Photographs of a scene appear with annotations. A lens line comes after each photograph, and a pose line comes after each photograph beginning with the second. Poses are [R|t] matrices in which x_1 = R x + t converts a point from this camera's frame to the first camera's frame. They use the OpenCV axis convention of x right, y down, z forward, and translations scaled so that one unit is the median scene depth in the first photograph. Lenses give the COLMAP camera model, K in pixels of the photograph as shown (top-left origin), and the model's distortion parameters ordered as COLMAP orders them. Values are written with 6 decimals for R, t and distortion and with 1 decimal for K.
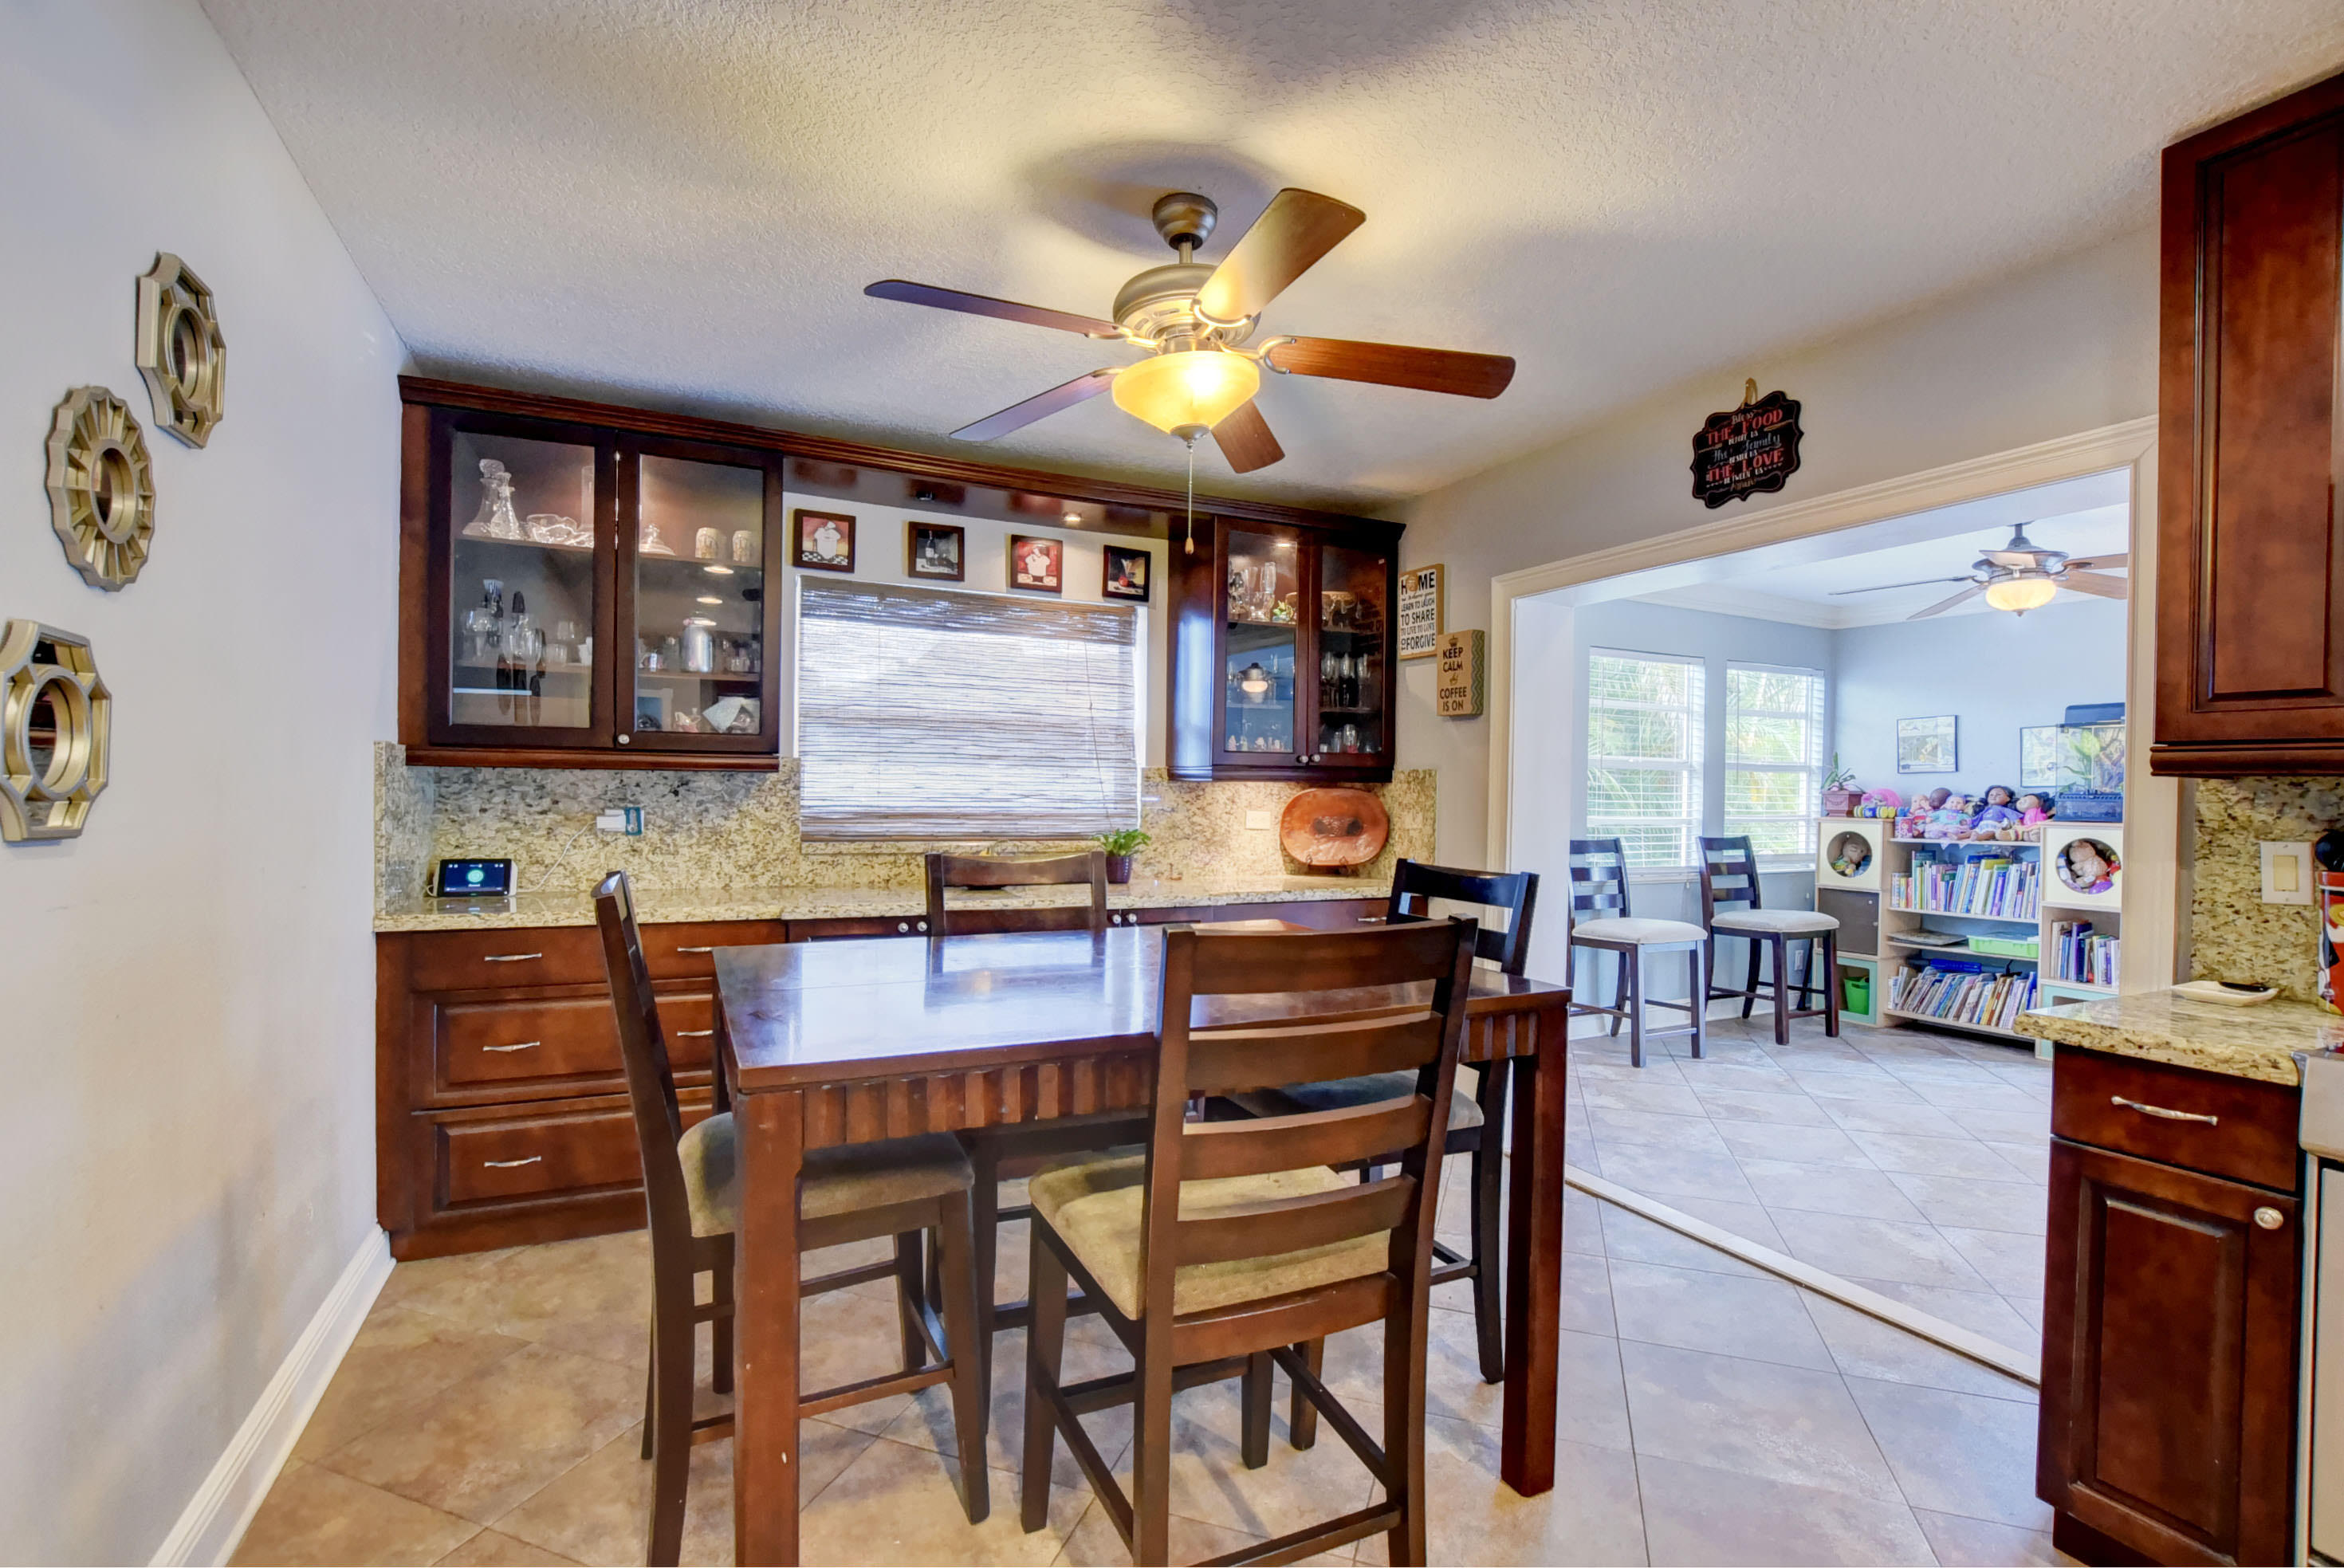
lens RADIAL K [[1054.4, 0, 1174.9], [0, 1054.4, 788.6], [0, 0, 1]] dist [-0.033511, 0.001672]
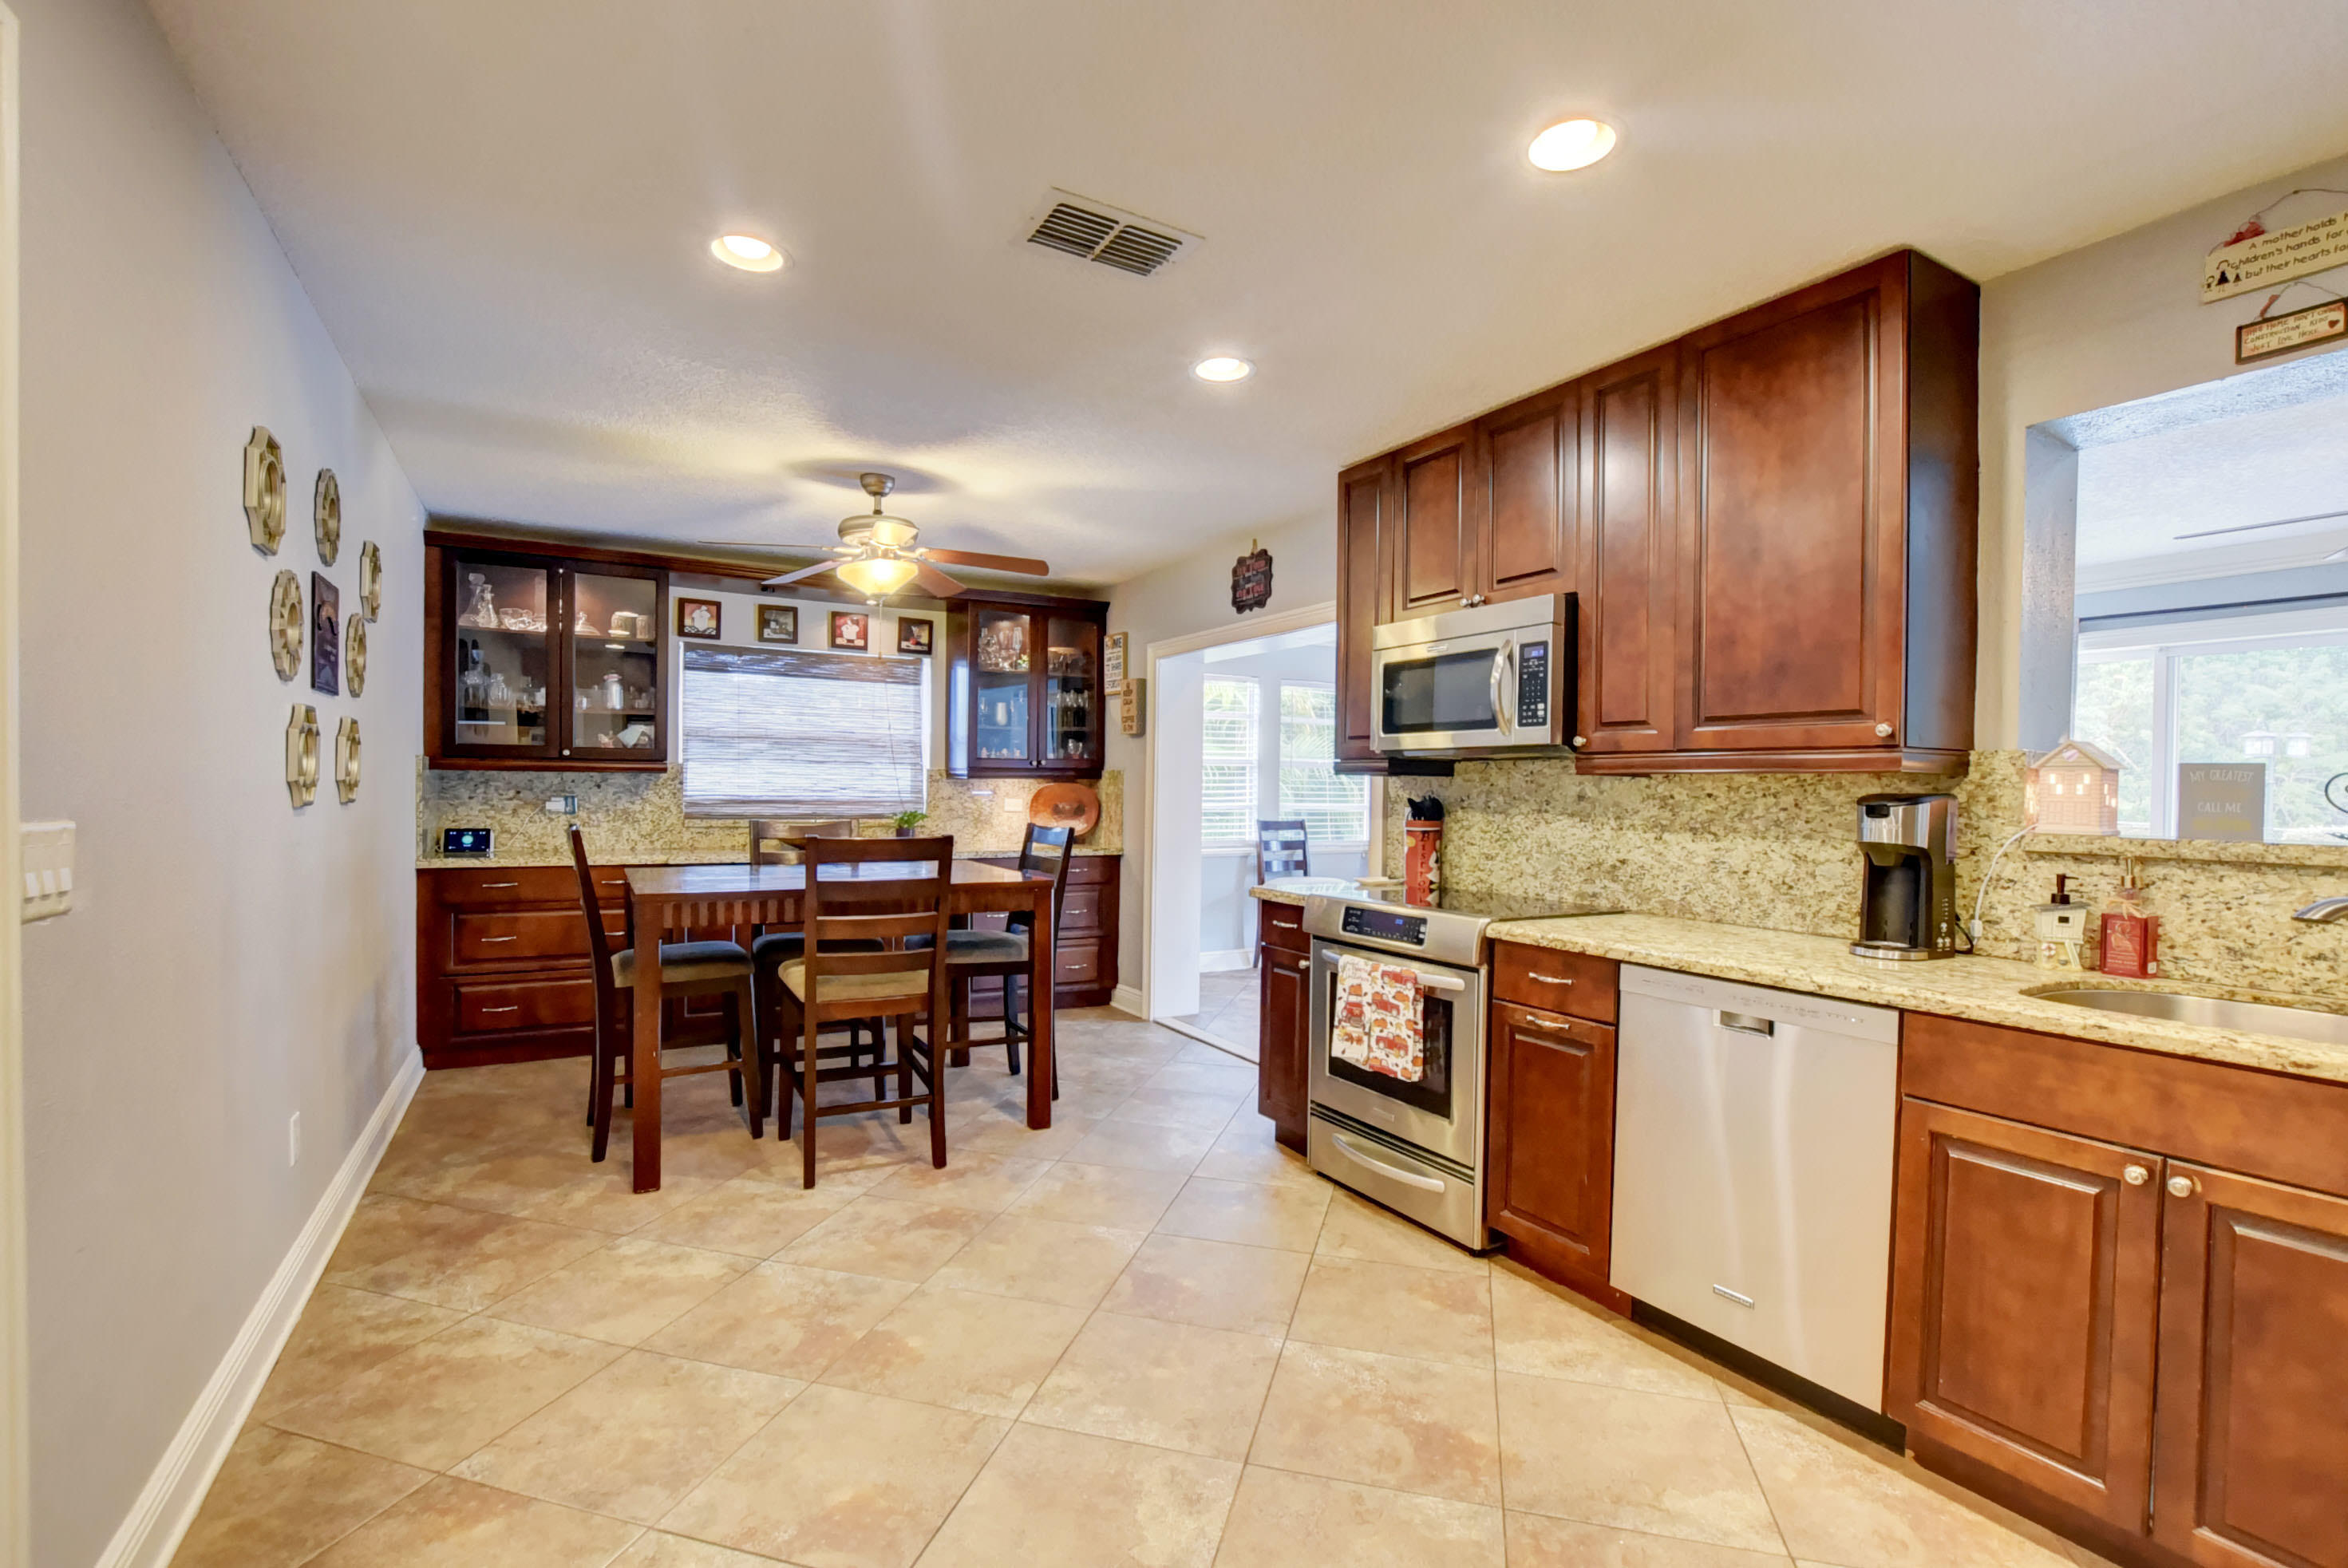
lens RADIAL K [[1056.2, 0, 1180.9], [0, 1056.2, 787.9], [0, 0, 1]] dist [-0.033511, 0.001672]
pose [[0.997144, -0.002422, 0.075488, 0.272888], [0.002262, 0.999995, 0.002195, 0.004996], [-0.075493, -0.002018, 0.997144, -0.625952]]
